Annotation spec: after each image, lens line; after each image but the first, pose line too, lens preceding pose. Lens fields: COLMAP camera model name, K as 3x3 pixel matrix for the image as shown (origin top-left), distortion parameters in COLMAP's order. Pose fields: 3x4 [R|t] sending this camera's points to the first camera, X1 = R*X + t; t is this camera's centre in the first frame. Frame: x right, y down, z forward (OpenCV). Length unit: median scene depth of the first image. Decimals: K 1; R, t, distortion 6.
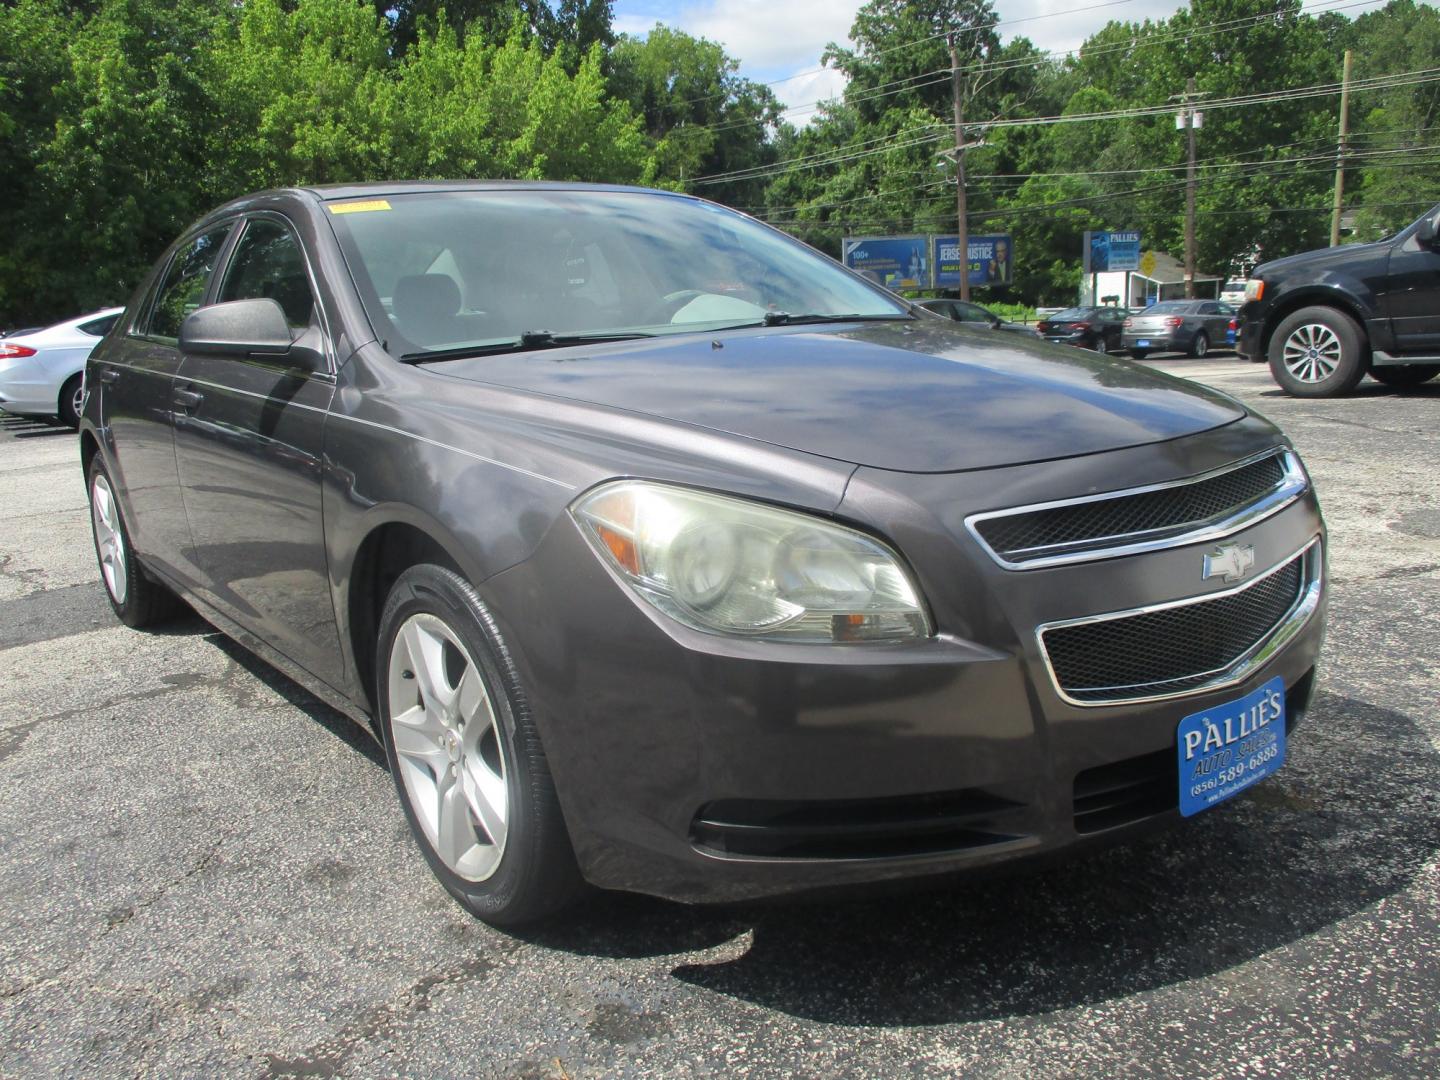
lens RADIAL K [[1188.6, 0, 715.2], [0, 1188.6, 538.7], [0, 0, 1]] dist [-0.021930, -0.007316]
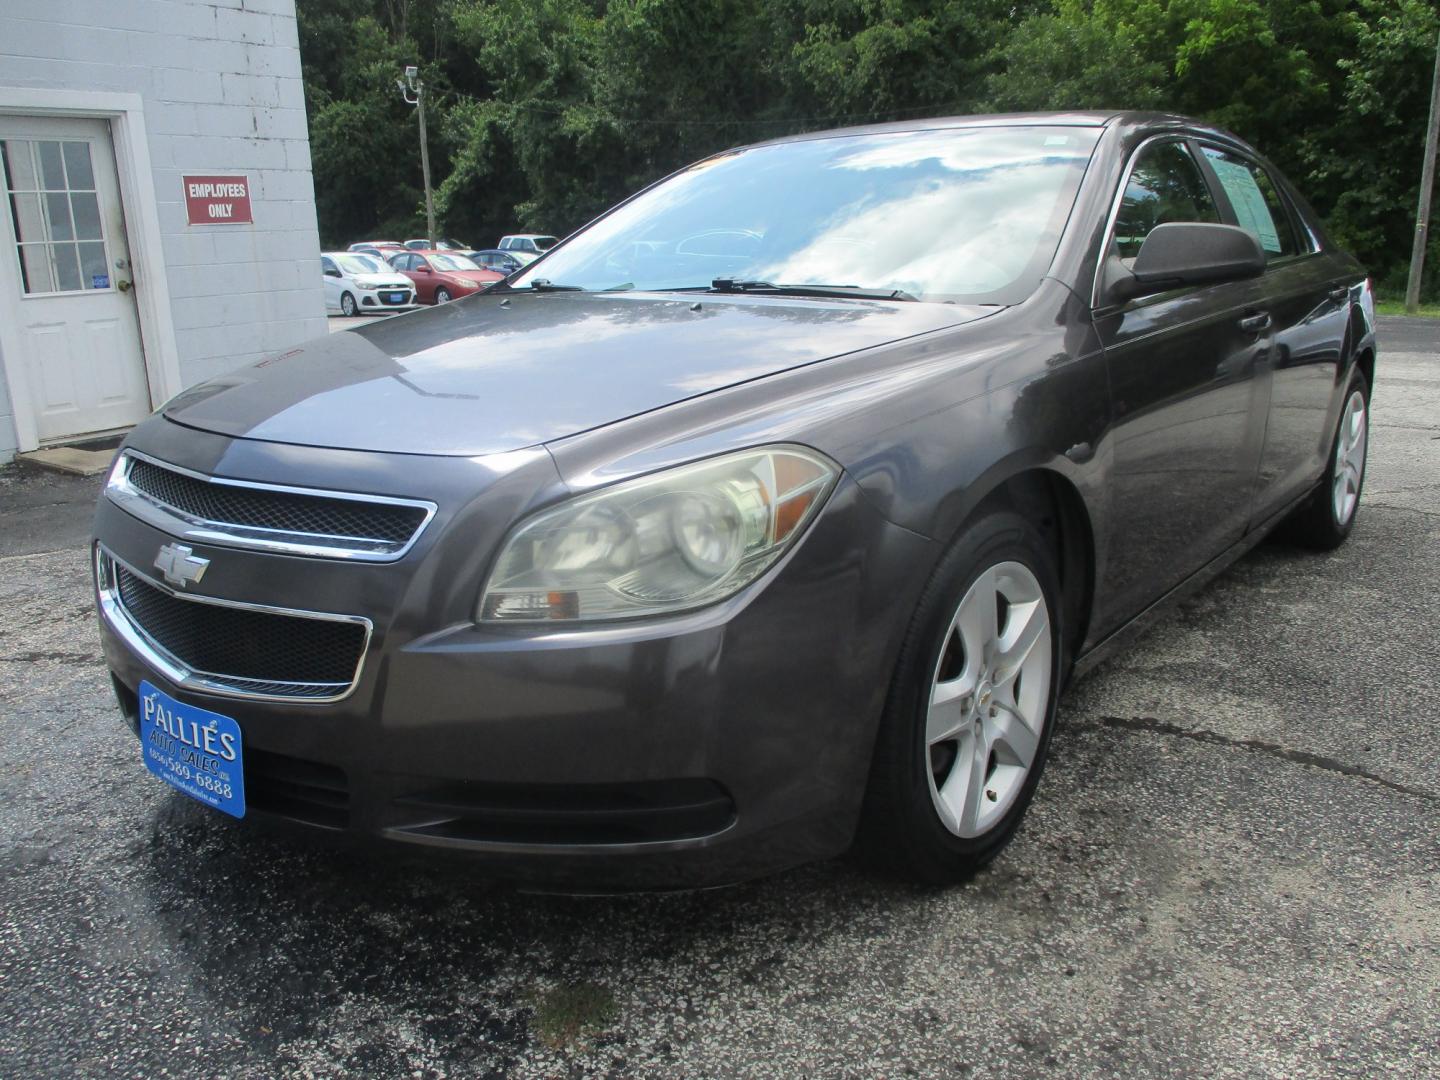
lens RADIAL K [[1188.6, 0, 715.2], [0, 1188.6, 538.7], [0, 0, 1]] dist [-0.021930, -0.007316]
pose [[0.250859, 0.277075, -0.927523, 1.403838], [-0.193194, 0.953216, 0.232498, -0.305758], [0.948549, 0.120868, 0.292652, 1.092295]]
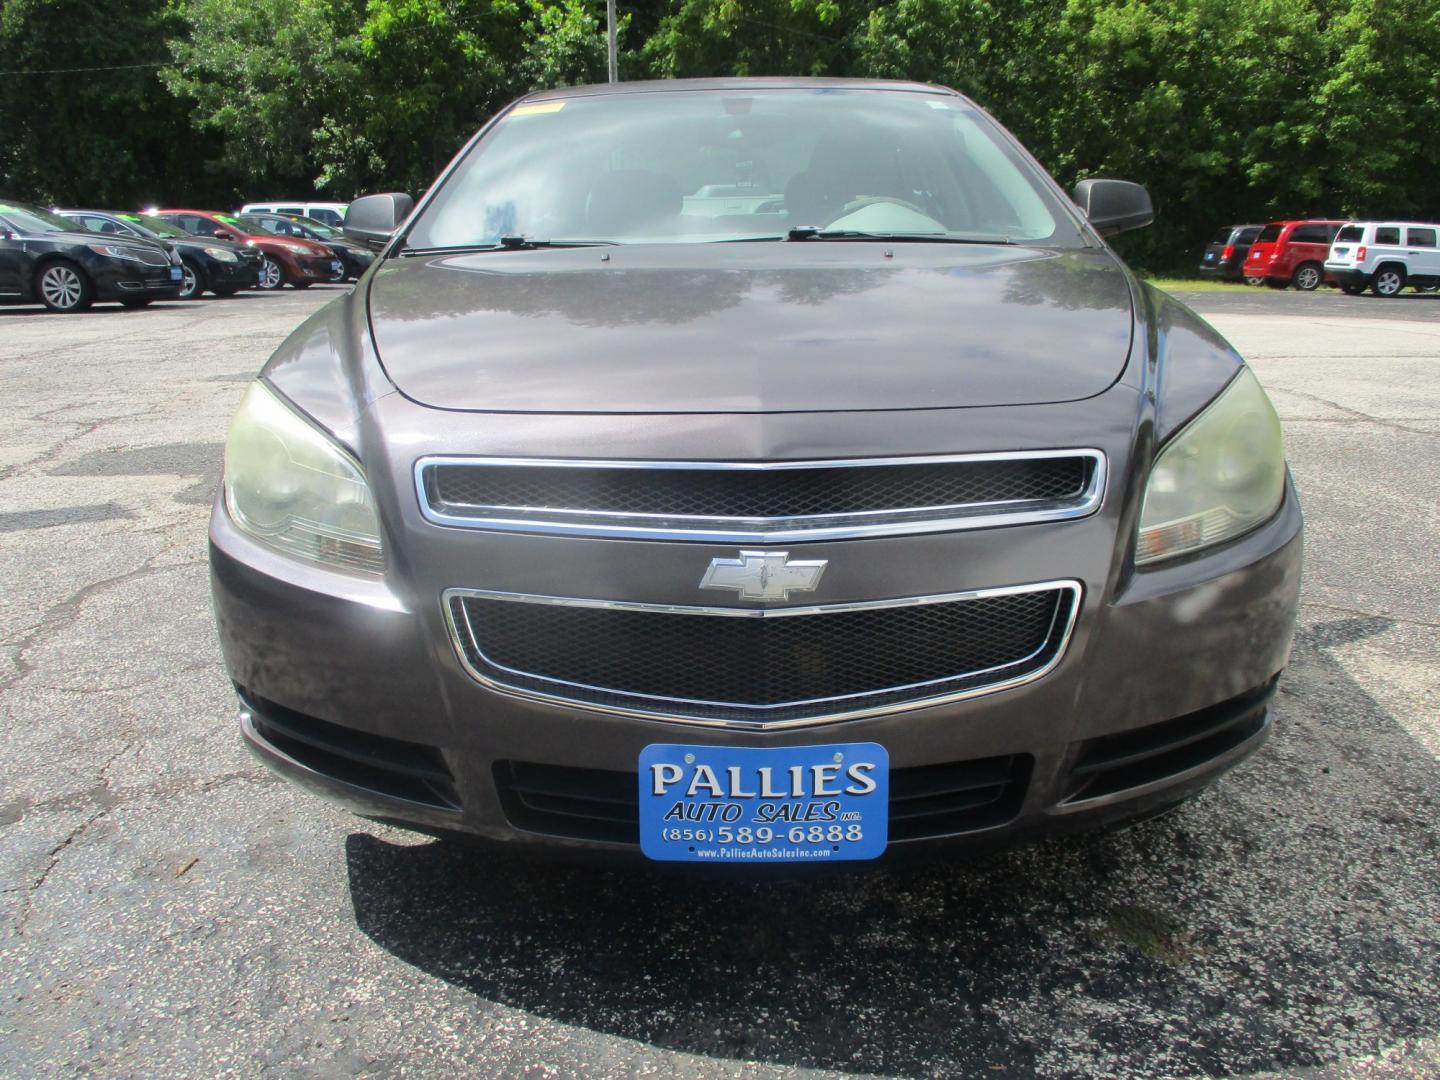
lens RADIAL K [[1188.6, 0, 715.2], [0, 1188.6, 538.7], [0, 0, 1]] dist [-0.021930, -0.007316]
pose [[0.793099, 0.201933, -0.574645, 0.824604], [-0.150371, 0.979155, 0.136545, -0.103274], [0.590240, -0.021883, 0.806931, 0.333134]]
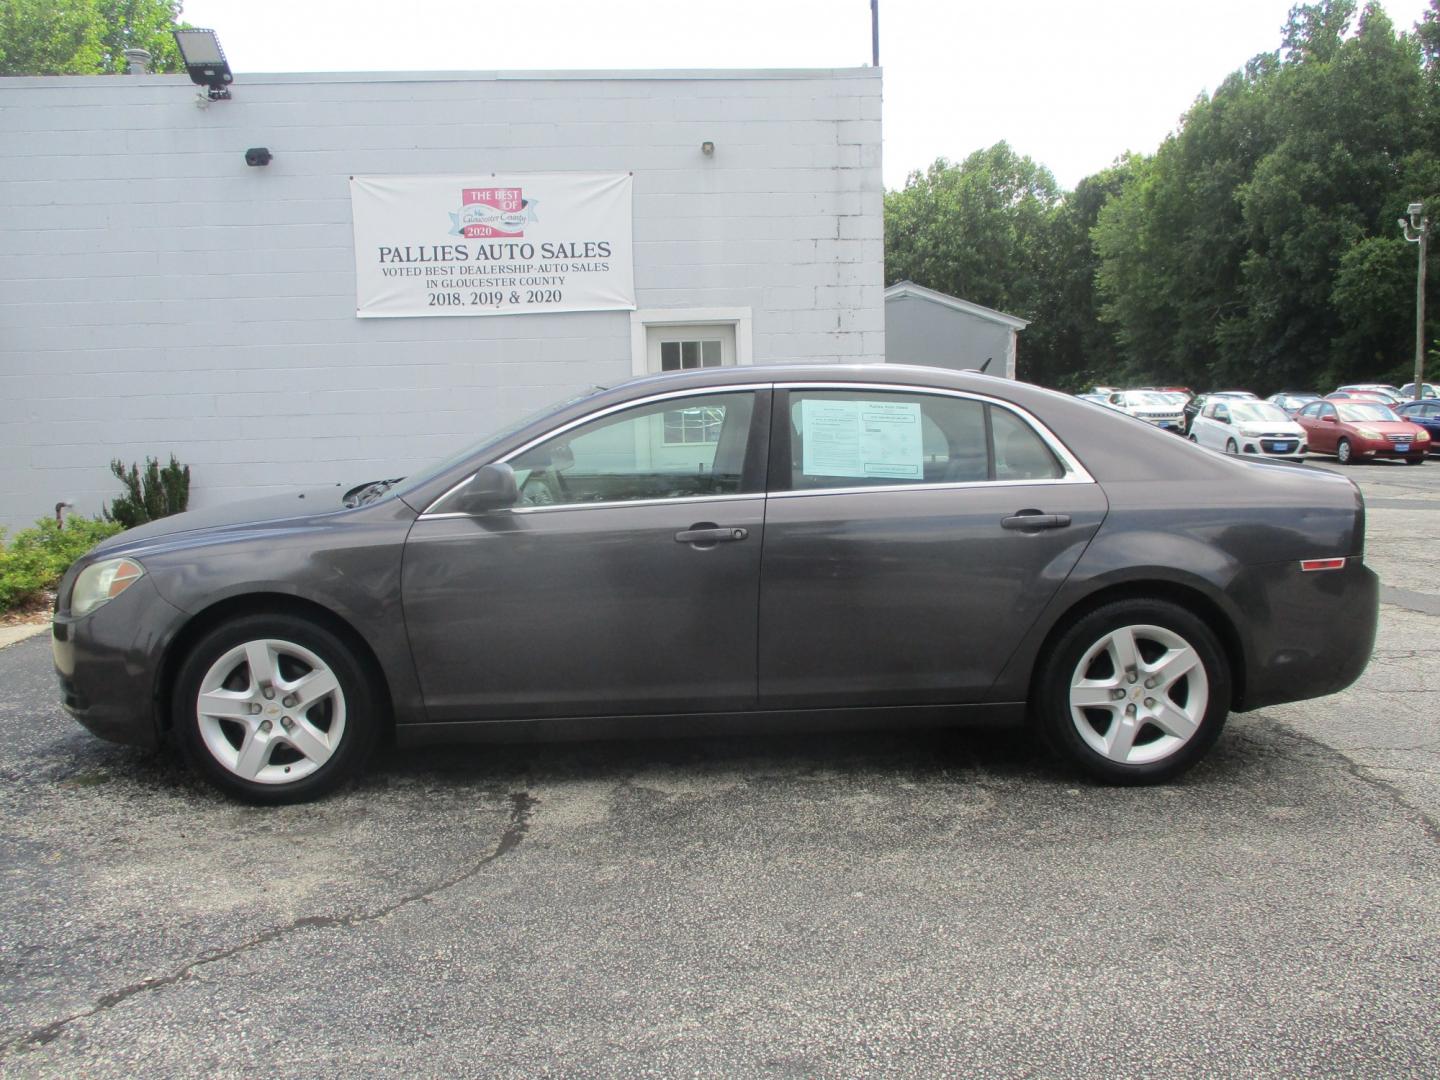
lens RADIAL K [[1188.6, 0, 715.2], [0, 1188.6, 538.7], [0, 0, 1]] dist [-0.021930, -0.007316]
pose [[-0.558595, 0.155237, -0.814784, 1.693382], [-0.134336, 0.952428, 0.273560, -0.913226], [0.818490, 0.262264, -0.511168, 3.285727]]
